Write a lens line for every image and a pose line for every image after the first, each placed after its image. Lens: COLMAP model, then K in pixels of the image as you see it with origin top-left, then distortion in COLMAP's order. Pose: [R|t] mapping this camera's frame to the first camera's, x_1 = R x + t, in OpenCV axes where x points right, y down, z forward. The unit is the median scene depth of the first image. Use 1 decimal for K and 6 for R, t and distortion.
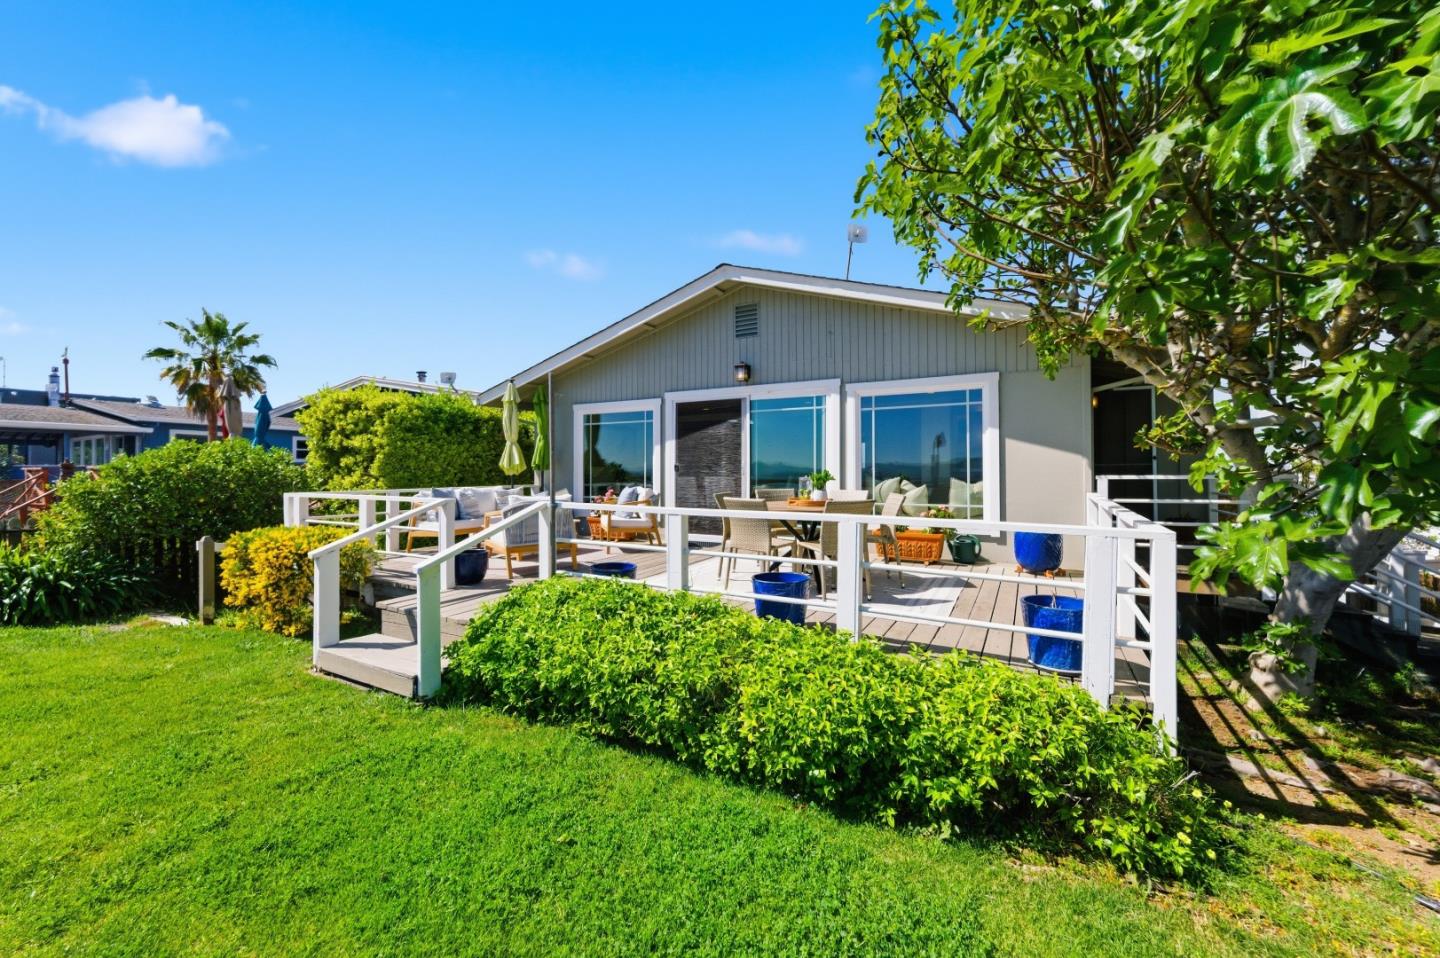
lens RADIAL K [[568.1, 0, 722.7], [0, 568.1, 476.8], [0, 0, 1]] dist [0.002003, 0.000173]
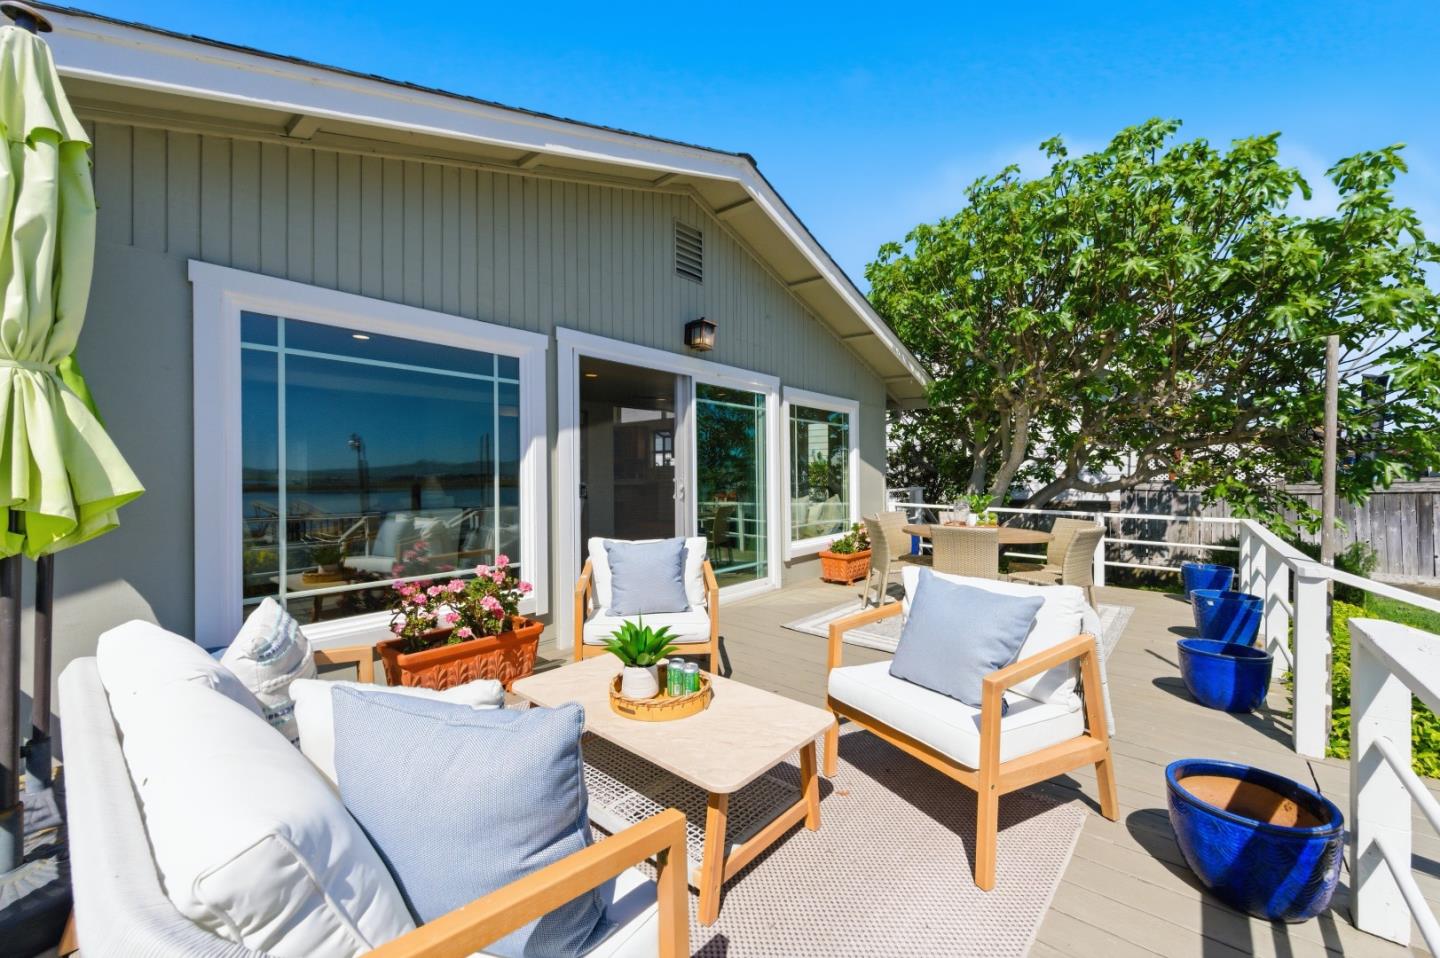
lens RADIAL K [[568.1, 0, 722.7], [0, 568.1, 476.8], [0, 0, 1]] dist [0.002003, 0.000173]
pose [[0.244073, 0.004119, 0.969748, -0.516980], [0.006504, 0.999962, -0.005884, -0.021930], [-0.969735, 0.007743, 0.244036, 0.754981]]
